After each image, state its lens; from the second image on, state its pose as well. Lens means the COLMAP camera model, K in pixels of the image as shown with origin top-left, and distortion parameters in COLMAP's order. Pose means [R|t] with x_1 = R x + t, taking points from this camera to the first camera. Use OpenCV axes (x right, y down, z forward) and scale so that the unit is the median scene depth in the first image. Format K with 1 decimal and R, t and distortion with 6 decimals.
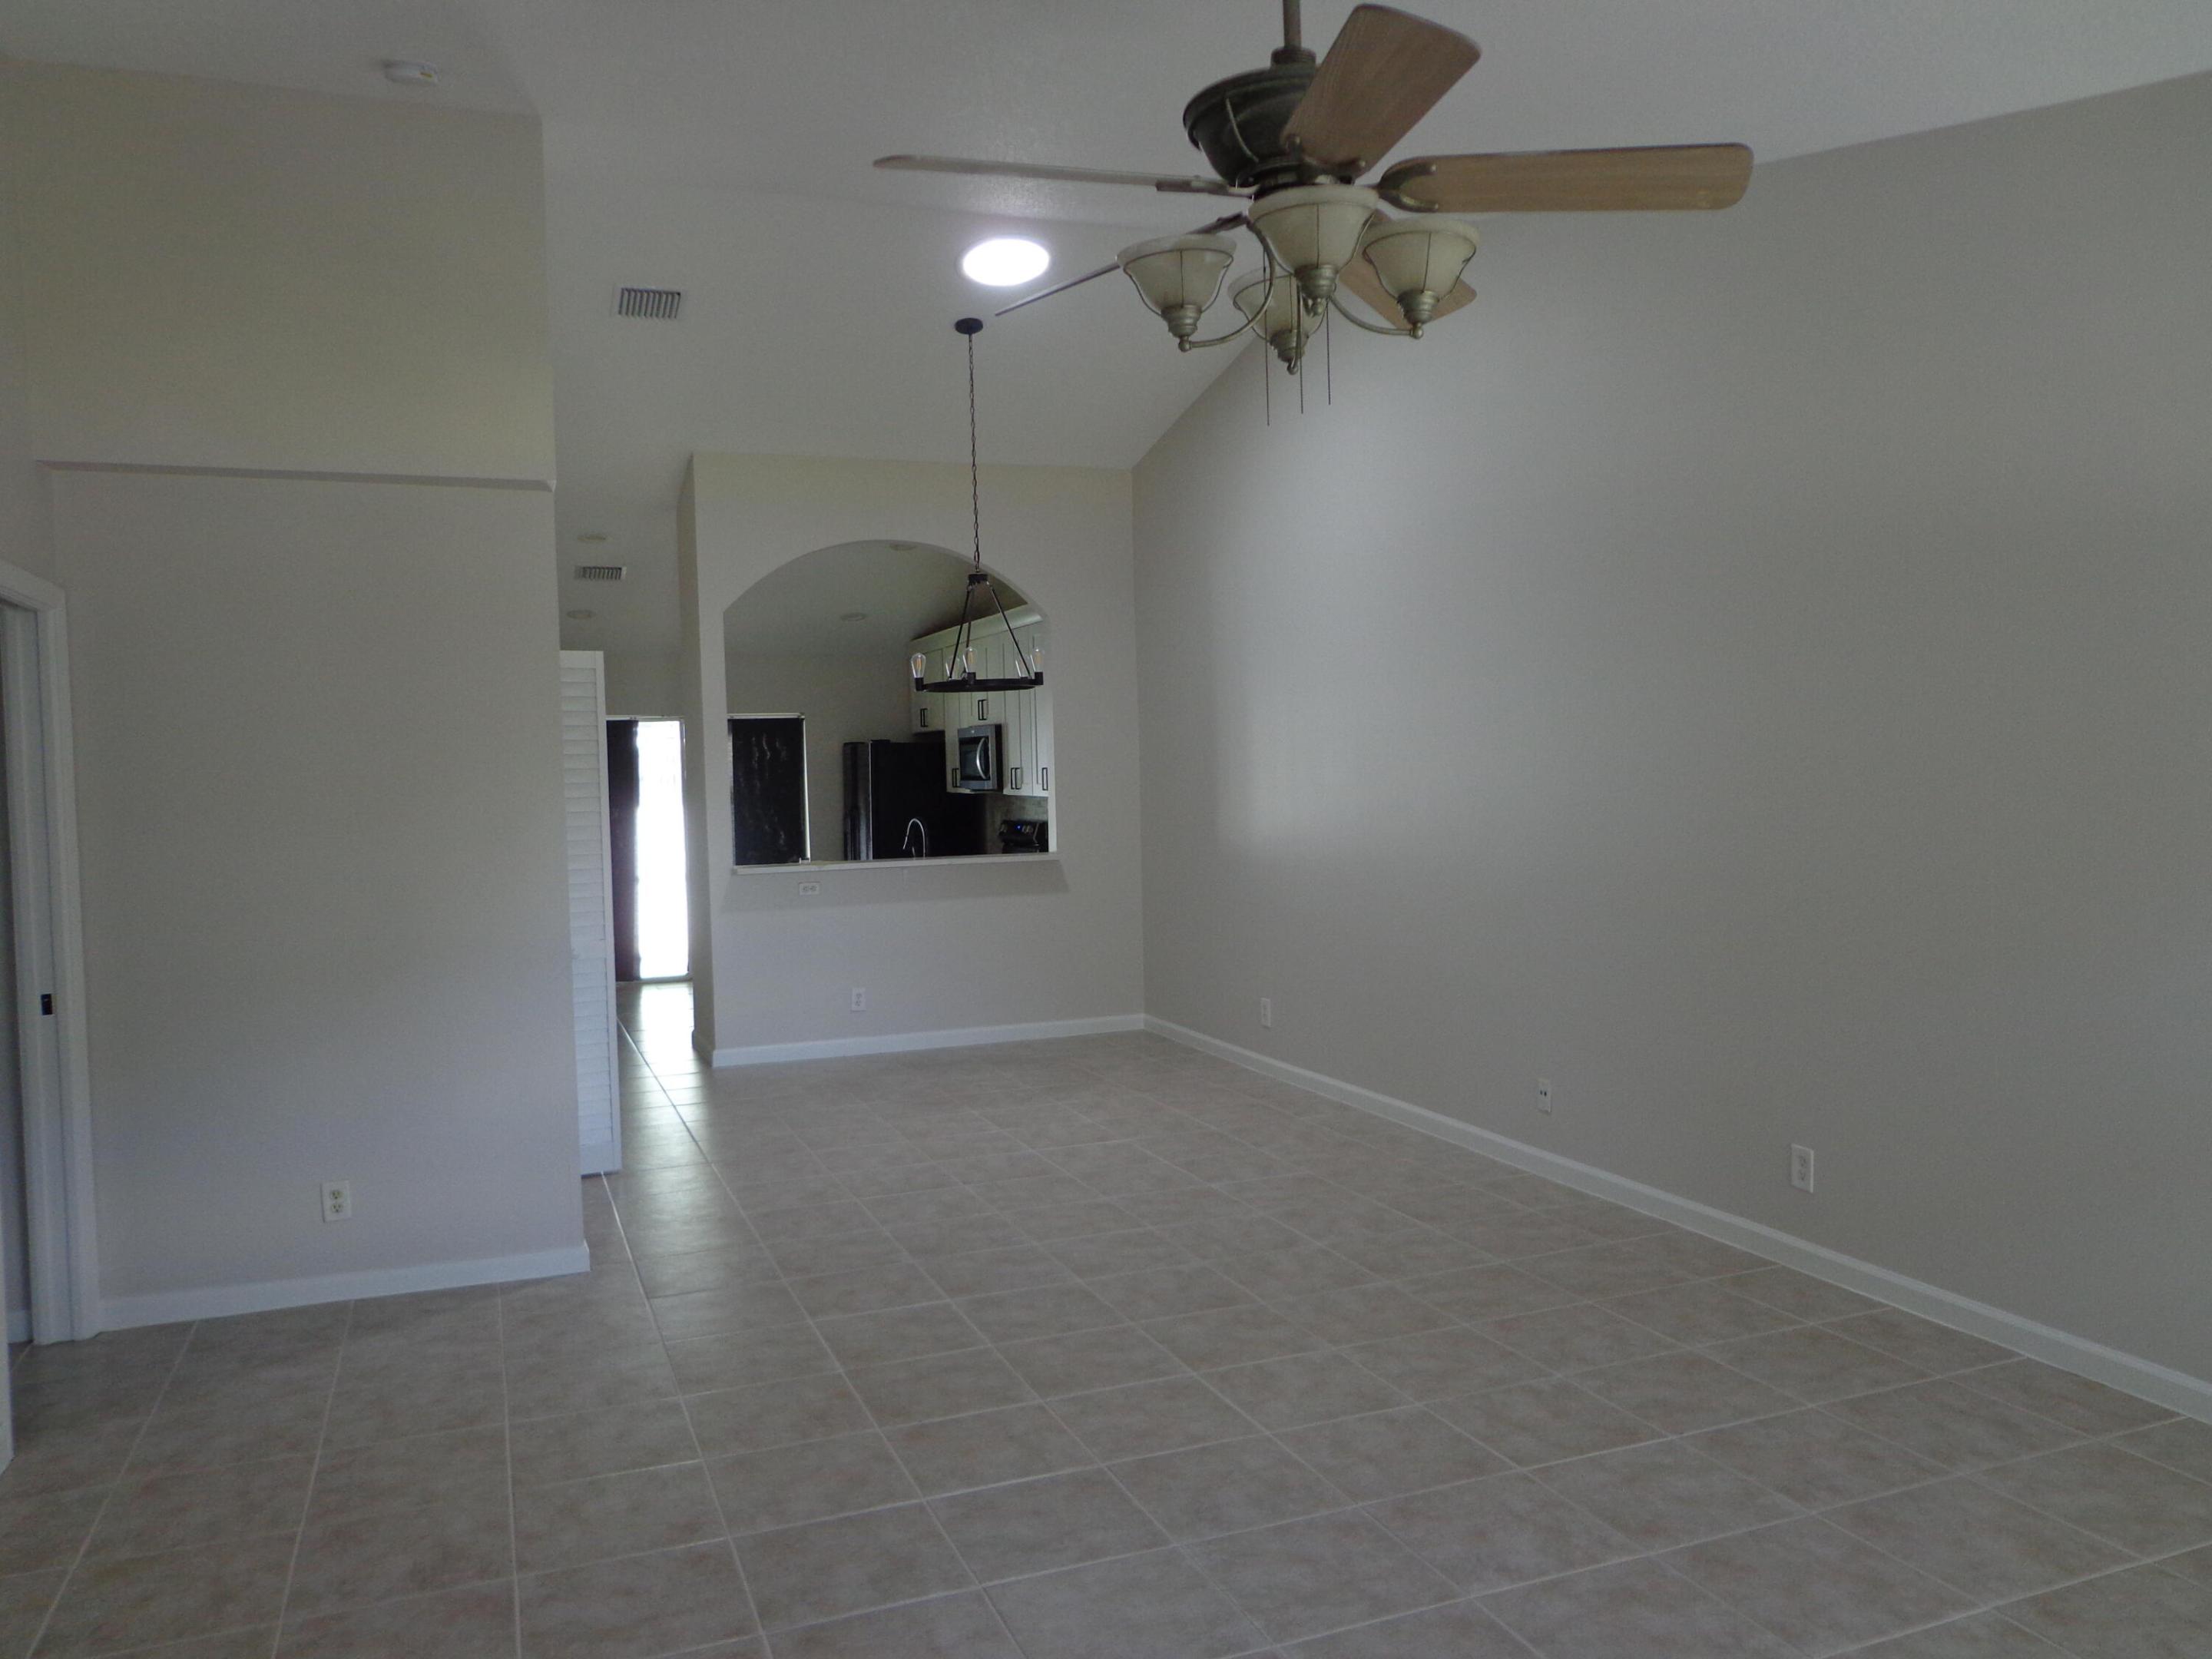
lens RADIAL K [[1649.0, 0, 1106.0], [0, 1649.0, 829.5], [0, 0, 1]] dist [0.002234, 0.003156]
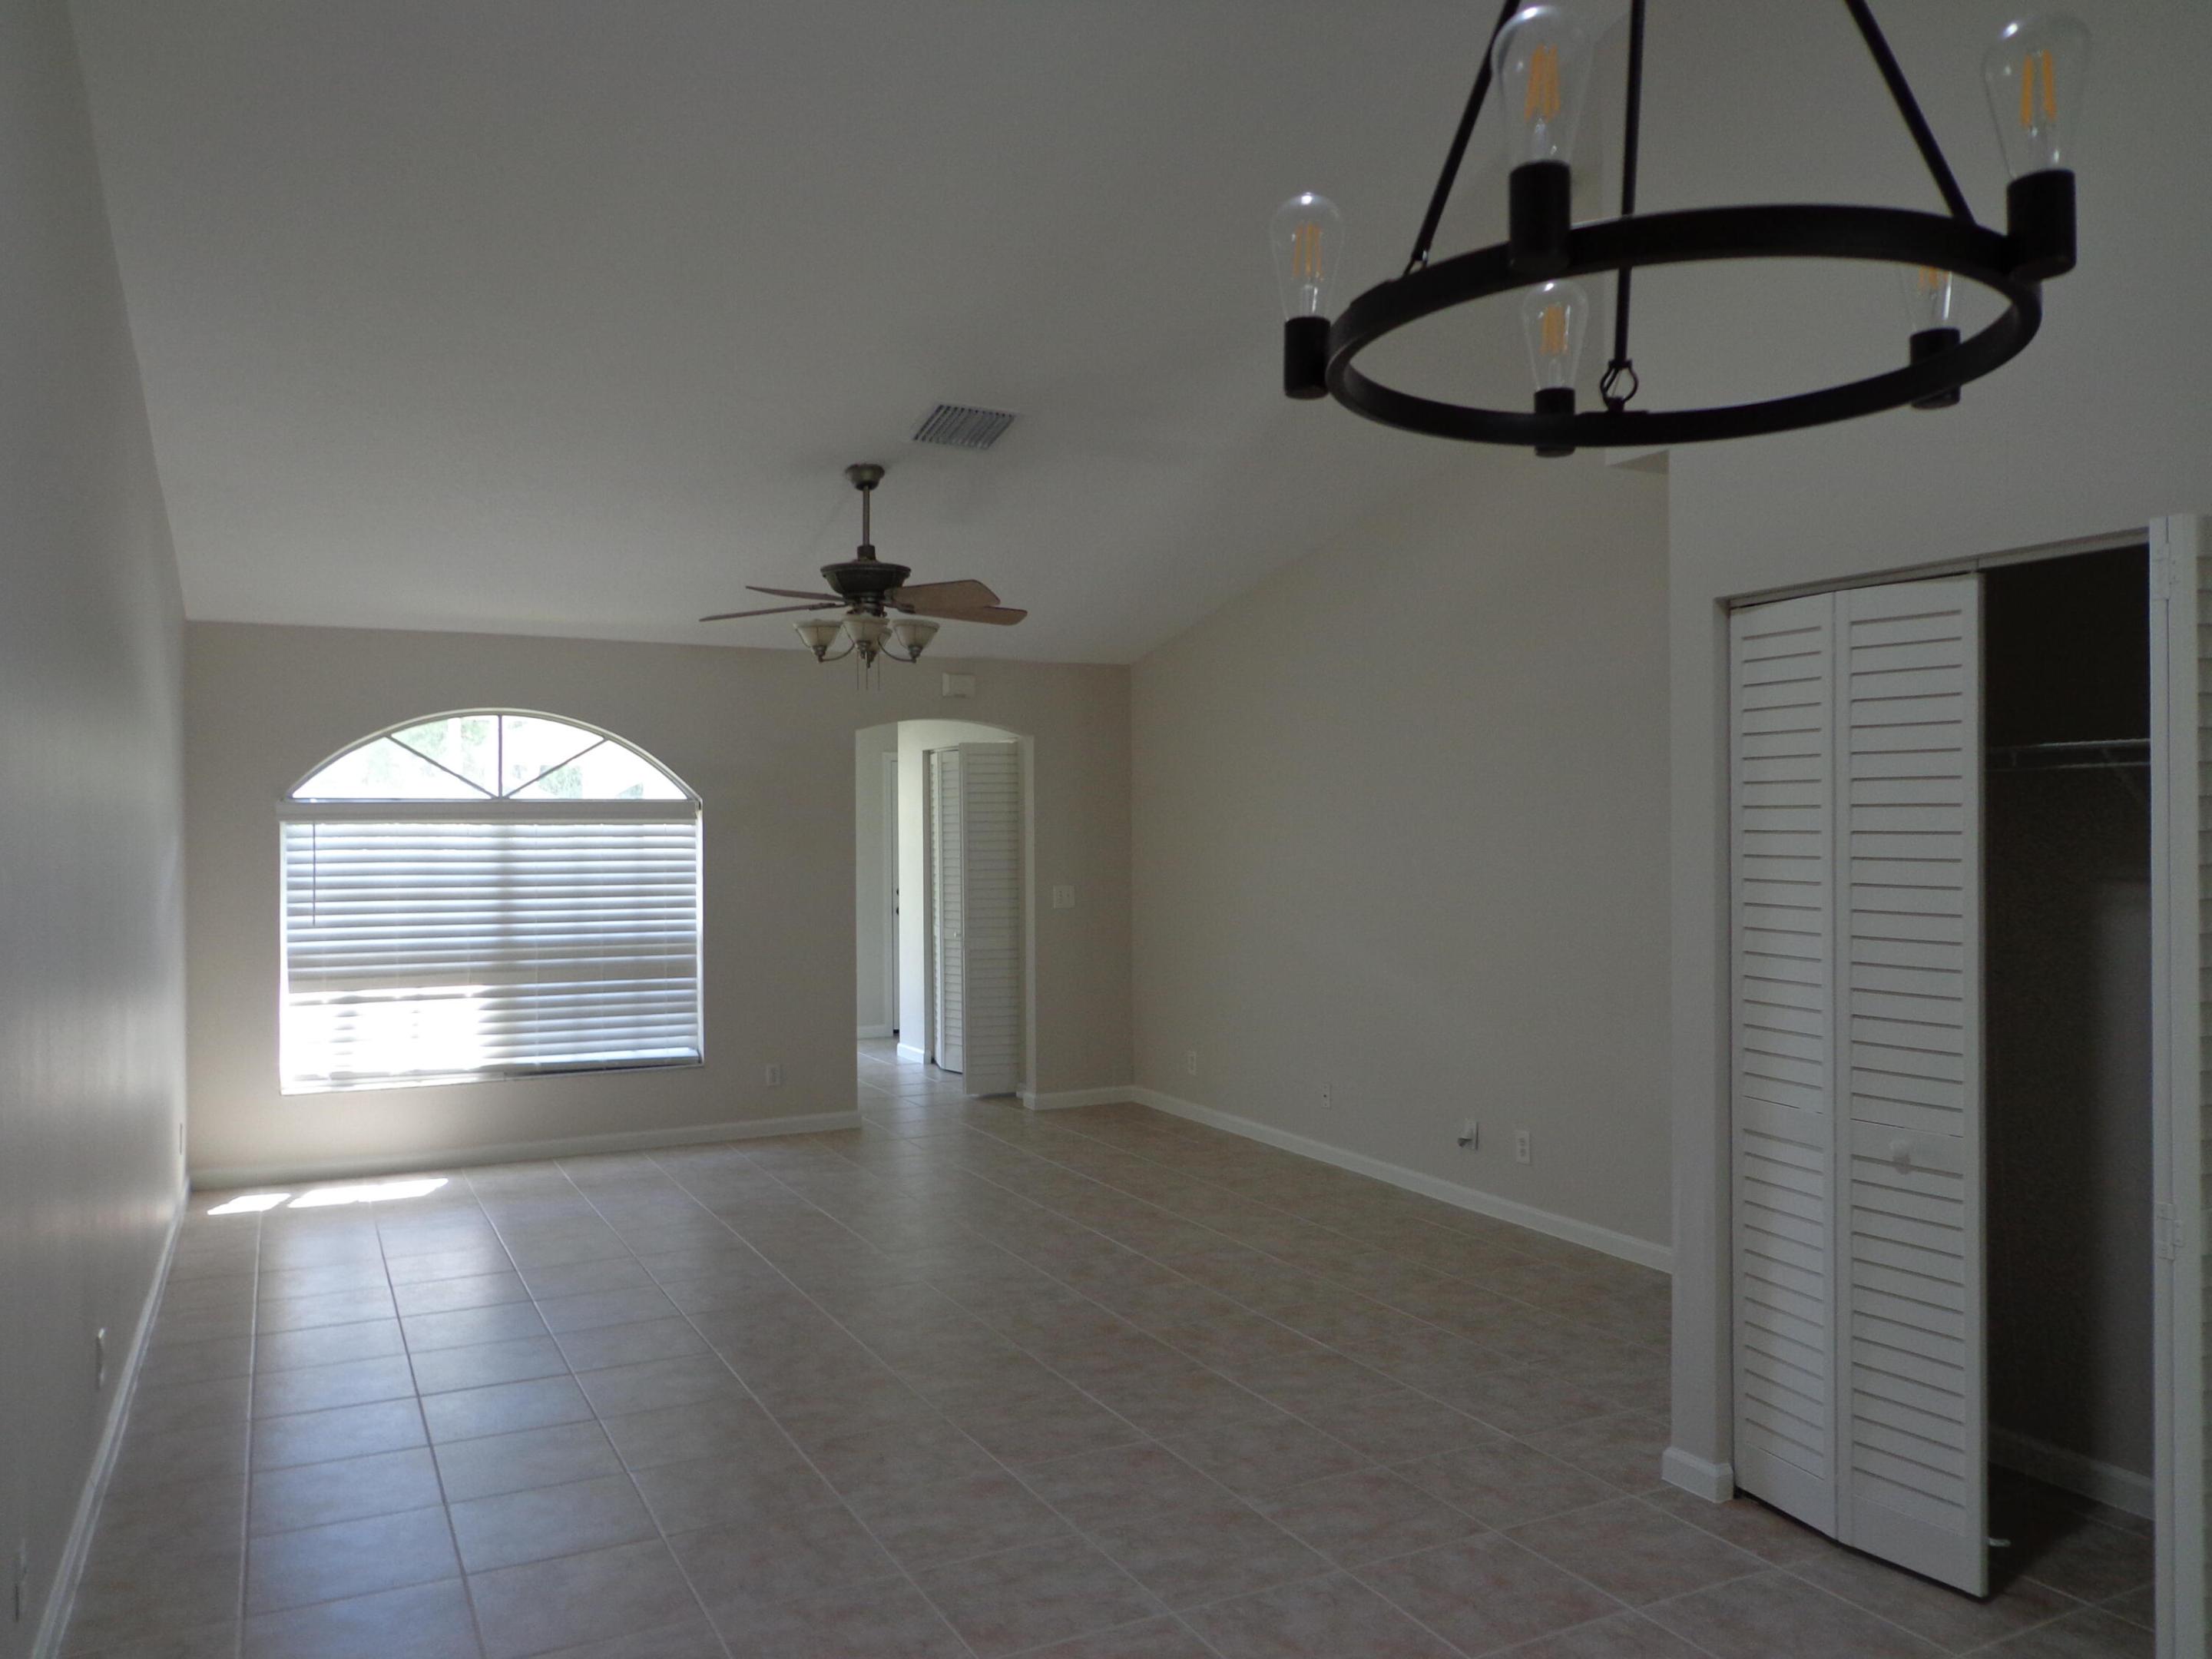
lens RADIAL K [[1615.8, 0, 1106.0], [0, 1615.8, 829.5], [0, 0, 1]] dist [-0.005398, 0.003495]
pose [[-0.995308, 0.034370, -0.090444, -0.003283], [0.032168, 0.999152, 0.025693, -0.066668], [0.091250, 0.022663, -0.995570, 2.068952]]
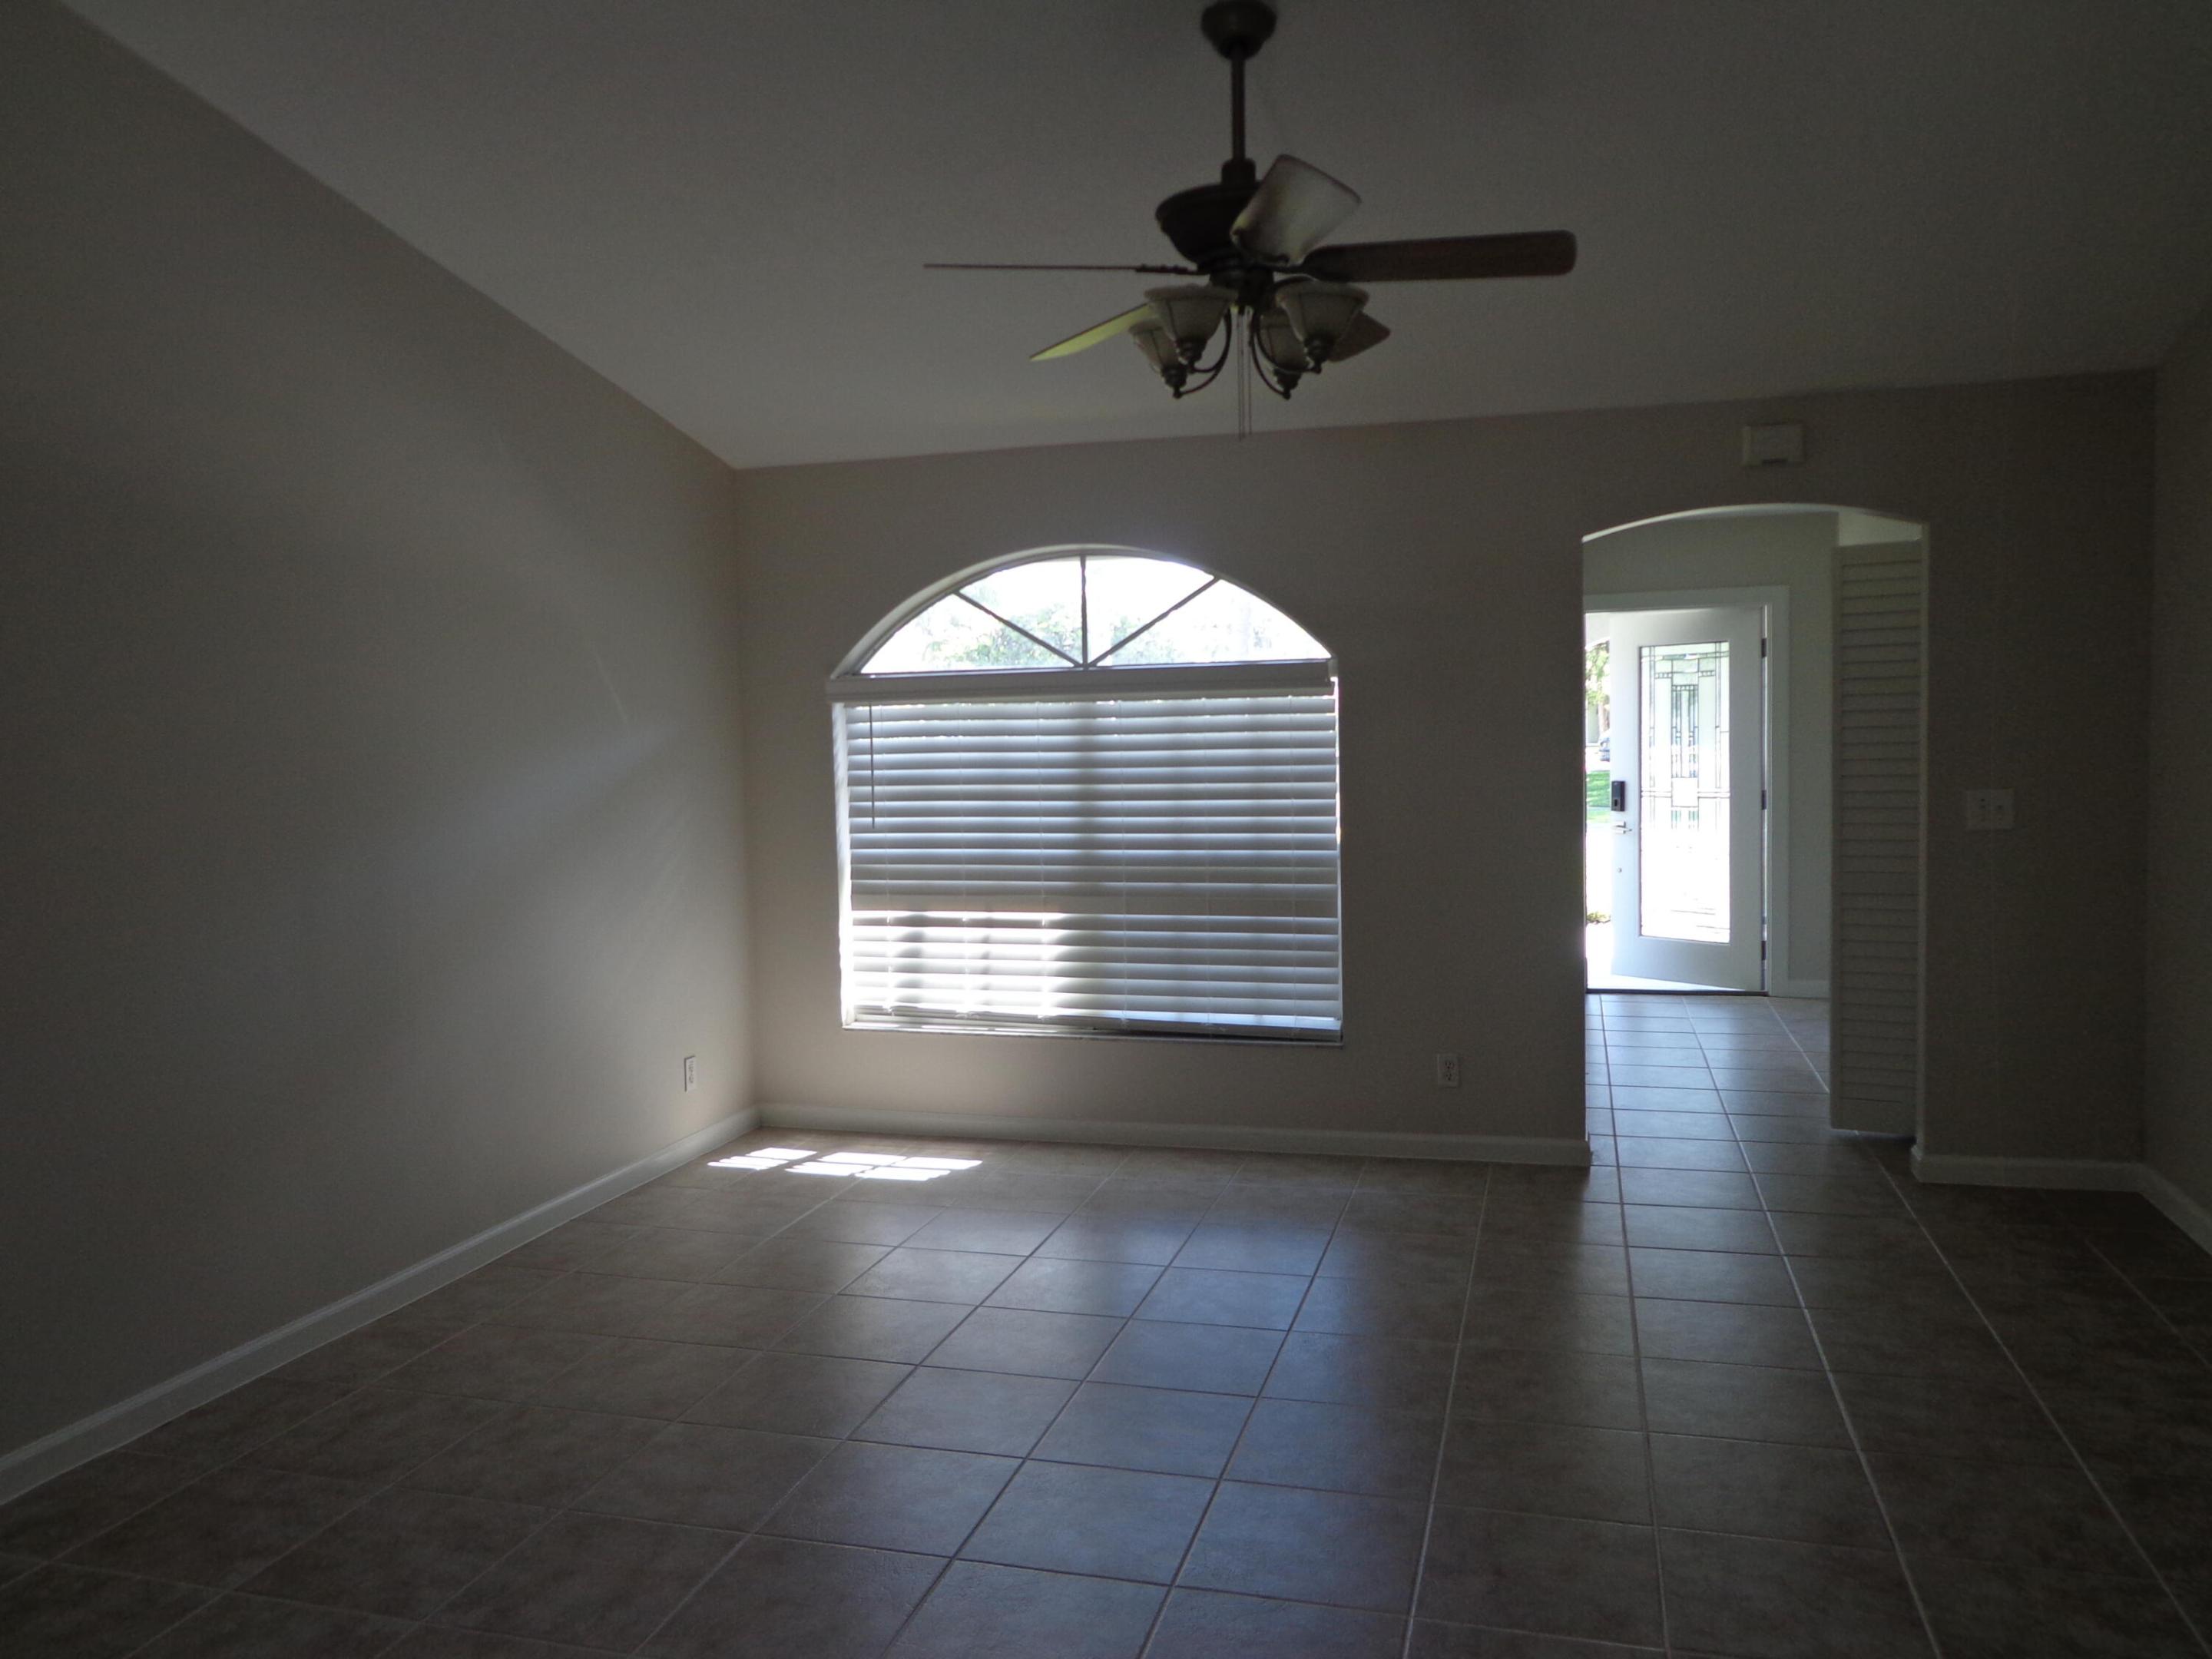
lens RADIAL K [[1649.0, 0, 1106.0], [0, 1649.0, 829.5], [0, 0, 1]] dist [0.002234, 0.003156]
pose [[-0.790535, 0.011598, 0.612307, -0.359611], [0.056888, 0.996888, 0.054564, -0.014423], [-0.609769, 0.077968, -0.788735, 1.305501]]
